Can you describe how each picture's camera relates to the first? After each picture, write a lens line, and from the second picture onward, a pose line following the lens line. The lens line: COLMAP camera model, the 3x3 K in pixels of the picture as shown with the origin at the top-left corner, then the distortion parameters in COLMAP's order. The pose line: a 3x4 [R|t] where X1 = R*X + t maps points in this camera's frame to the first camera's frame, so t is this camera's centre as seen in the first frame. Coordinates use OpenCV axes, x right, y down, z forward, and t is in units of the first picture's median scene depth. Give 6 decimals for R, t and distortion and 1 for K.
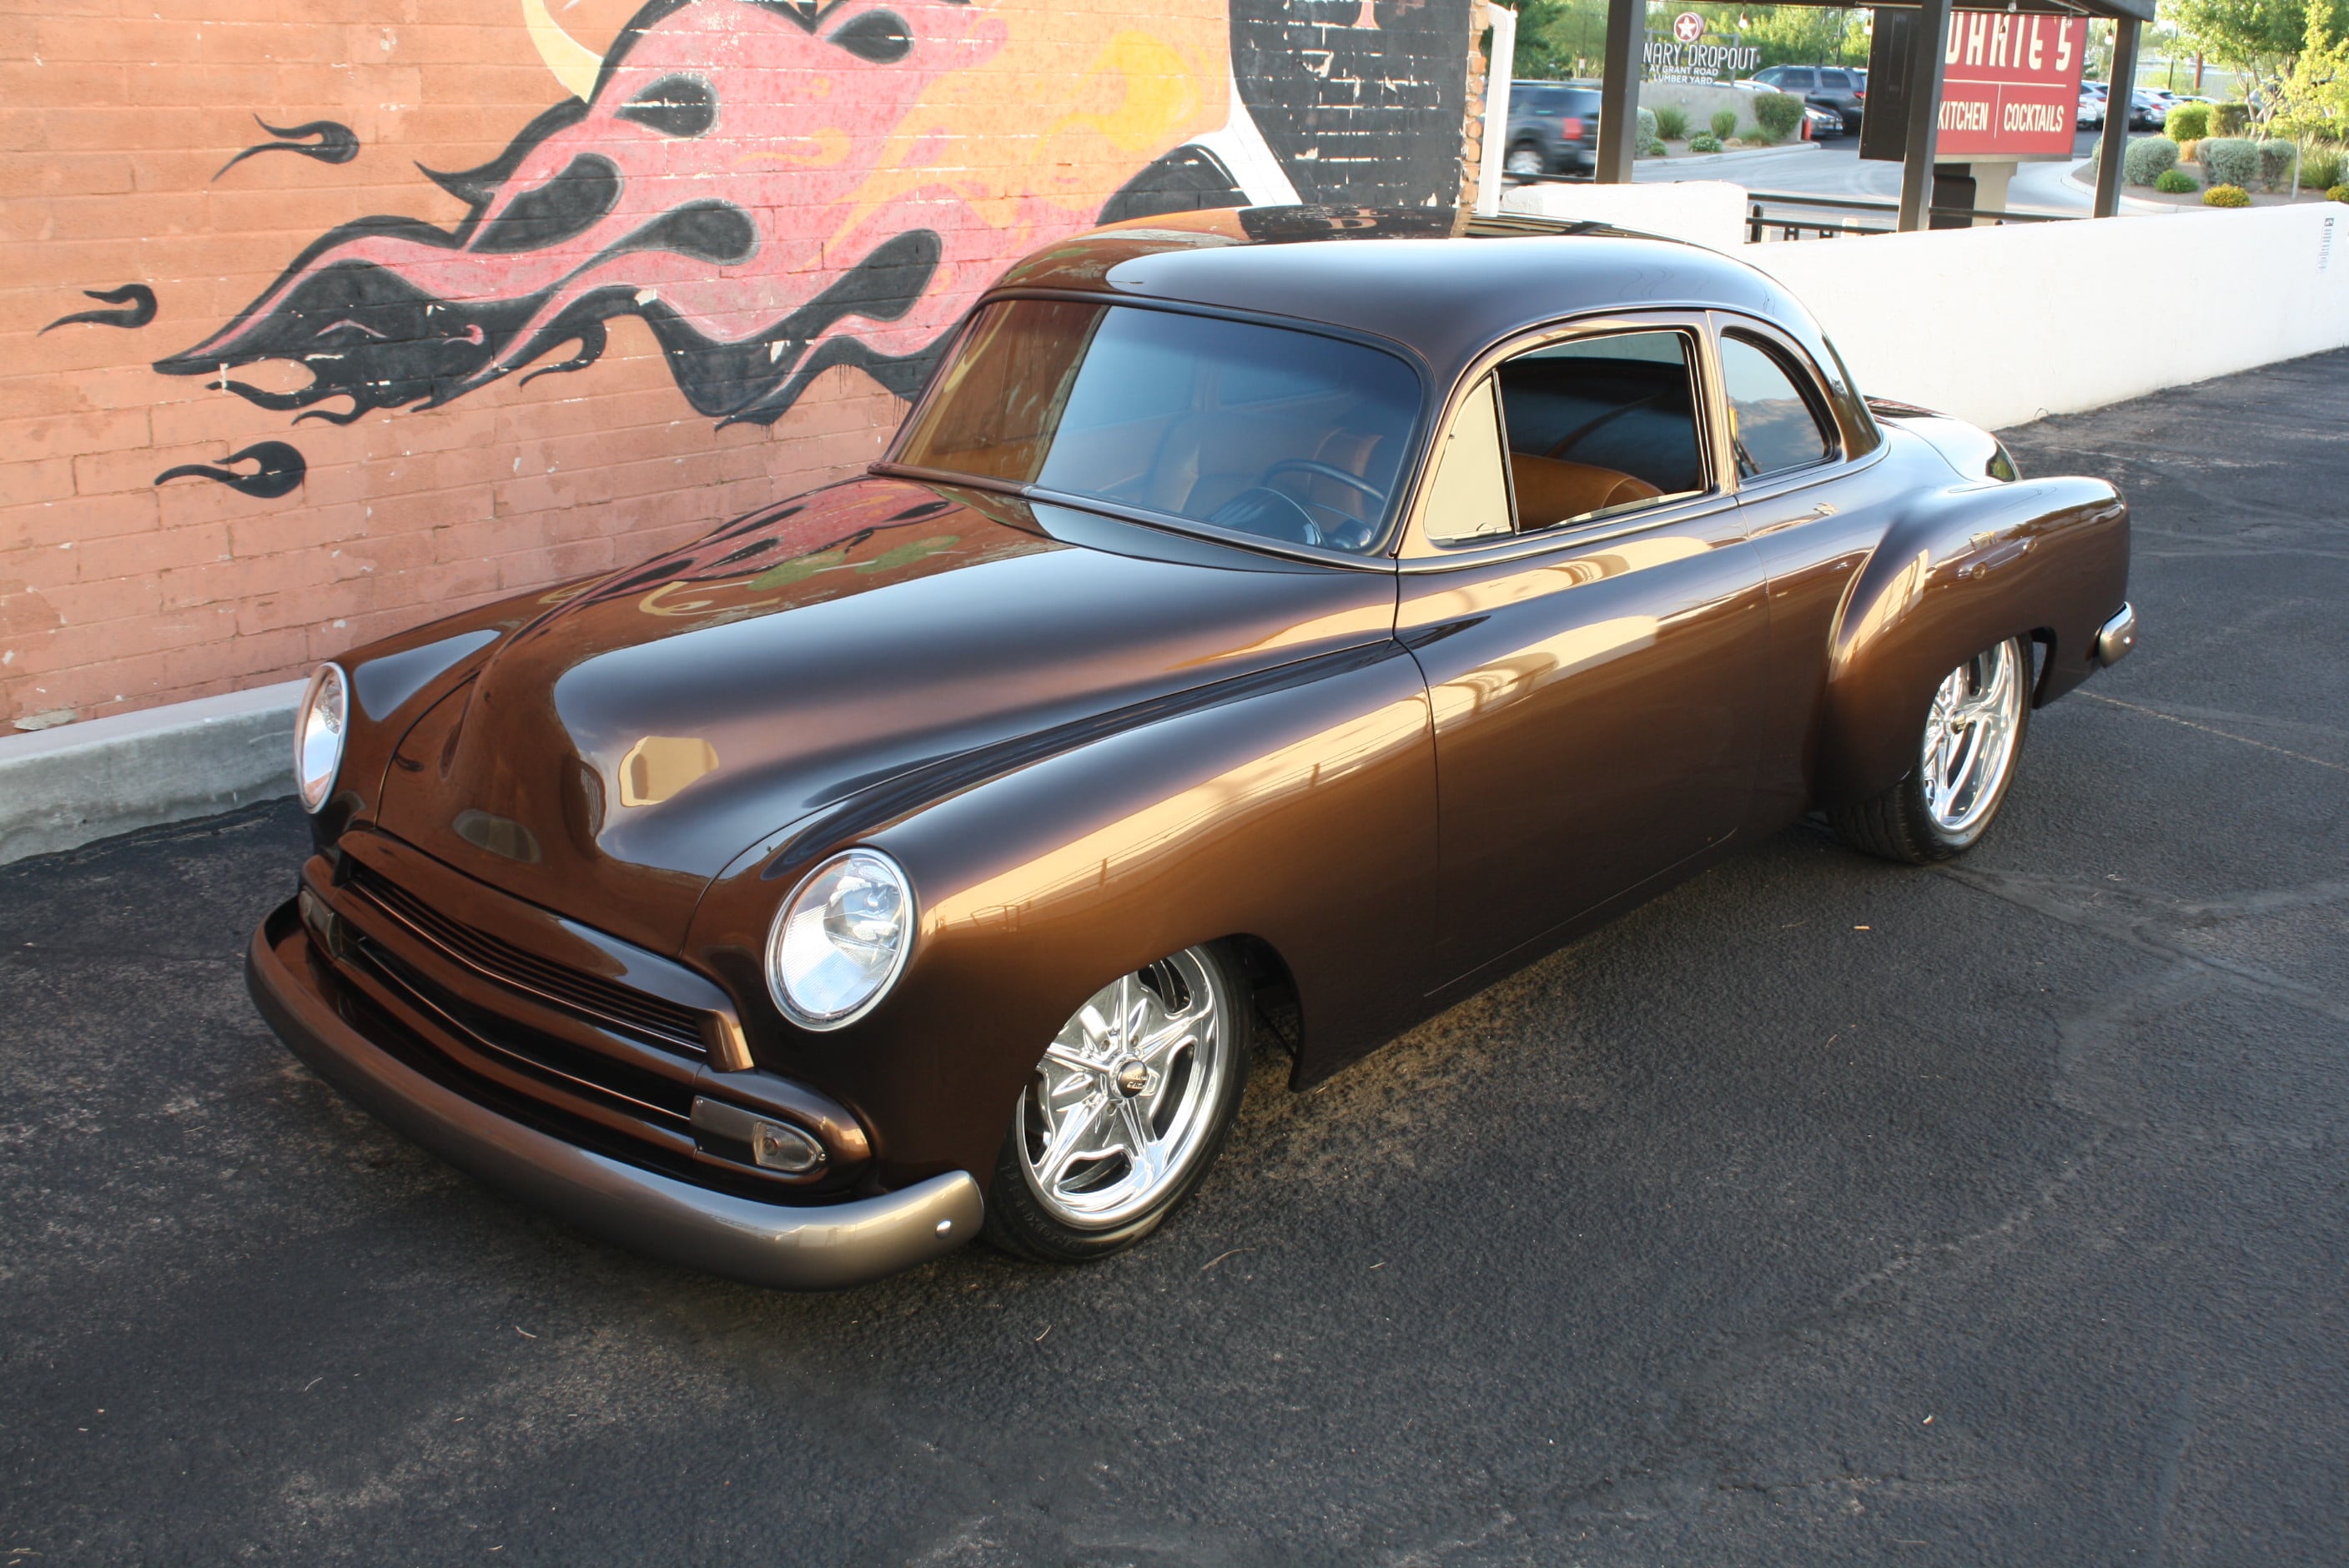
lens RADIAL K [[2460.4, 0, 1208.9], [0, 2460.4, 762.8], [0, 0, 1]] dist [-0.133601, 0.157781]
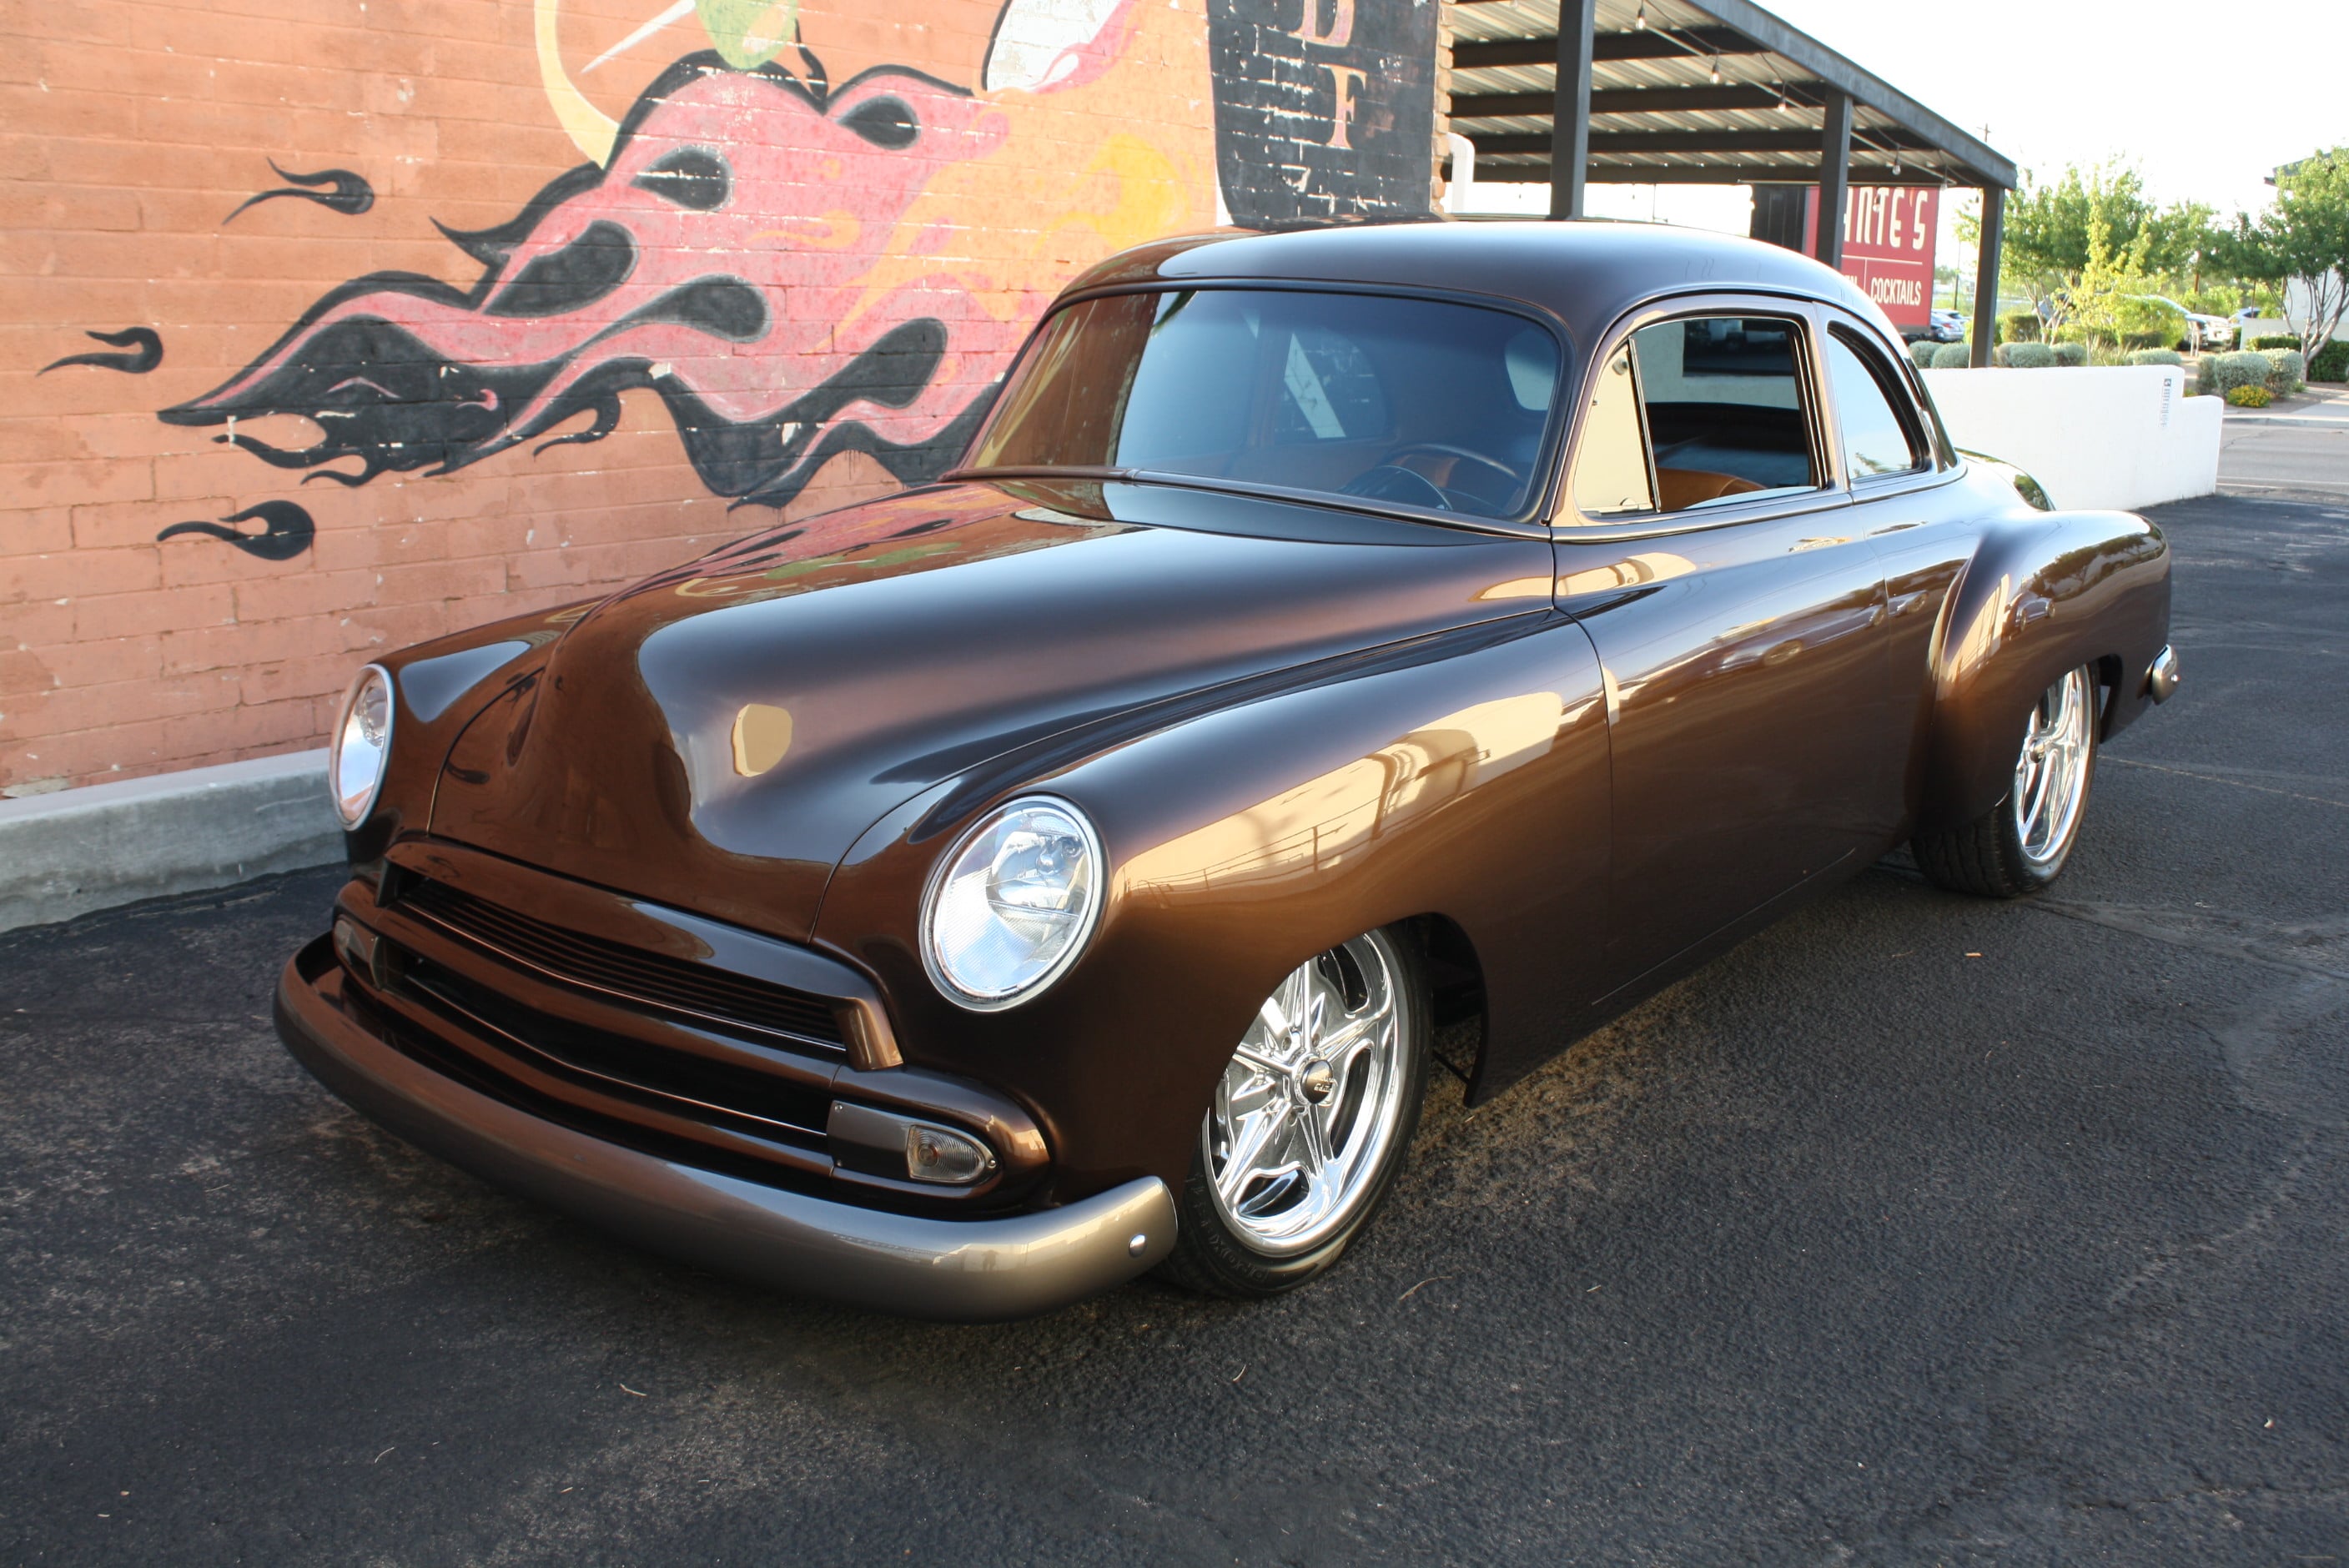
lens RADIAL K [[2271.9, 0, 1198.9], [0, 2271.9, 757.3], [0, 0, 1]] dist [-0.148744, 0.157190]
pose [[0.998611, -0.022505, 0.047637, -0.064731], [0.026479, 0.996071, -0.084504, 0.047763], [-0.045548, 0.085648, 0.995284, 0.110929]]
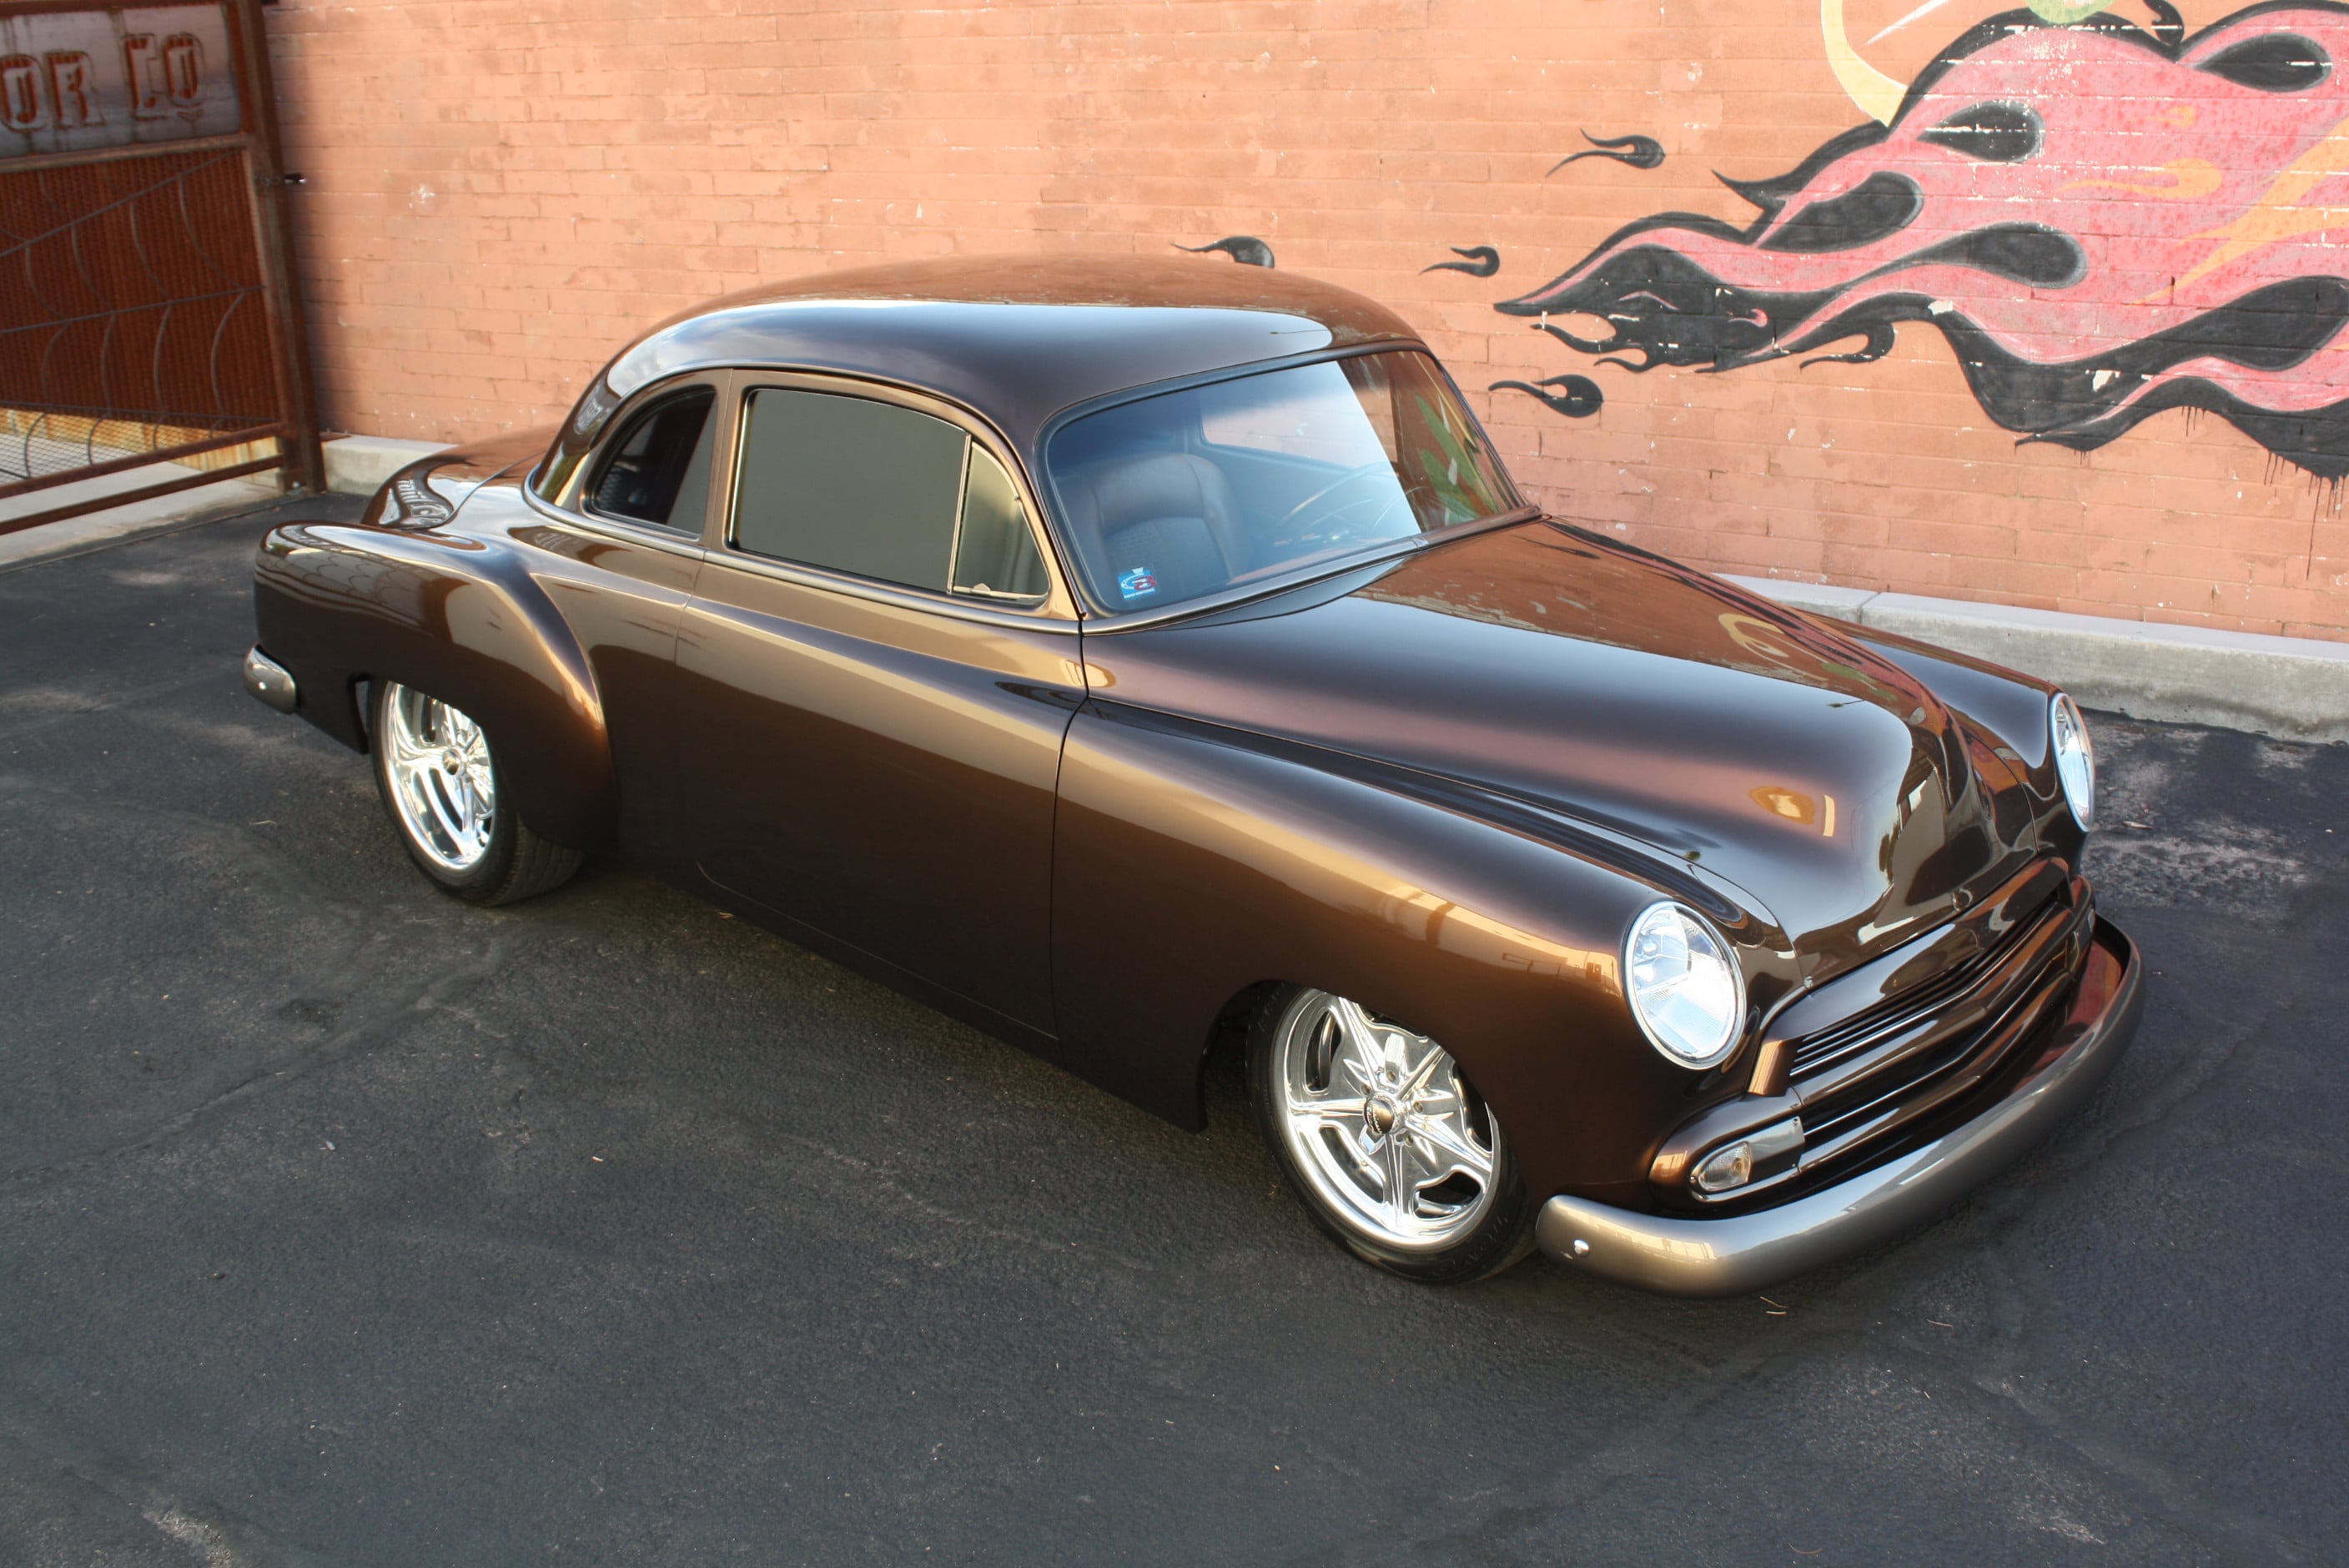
lens RADIAL K [[2448.6, 0, 1185.0], [0, 2448.6, 772.5], [0, 0, 1]] dist [-0.137889, 0.153609]
pose [[0.131232, 0.270656, -0.953690, 0.842279], [-0.247504, 0.940490, 0.232852, -0.171592], [0.959958, 0.205484, 0.190411, 0.543160]]
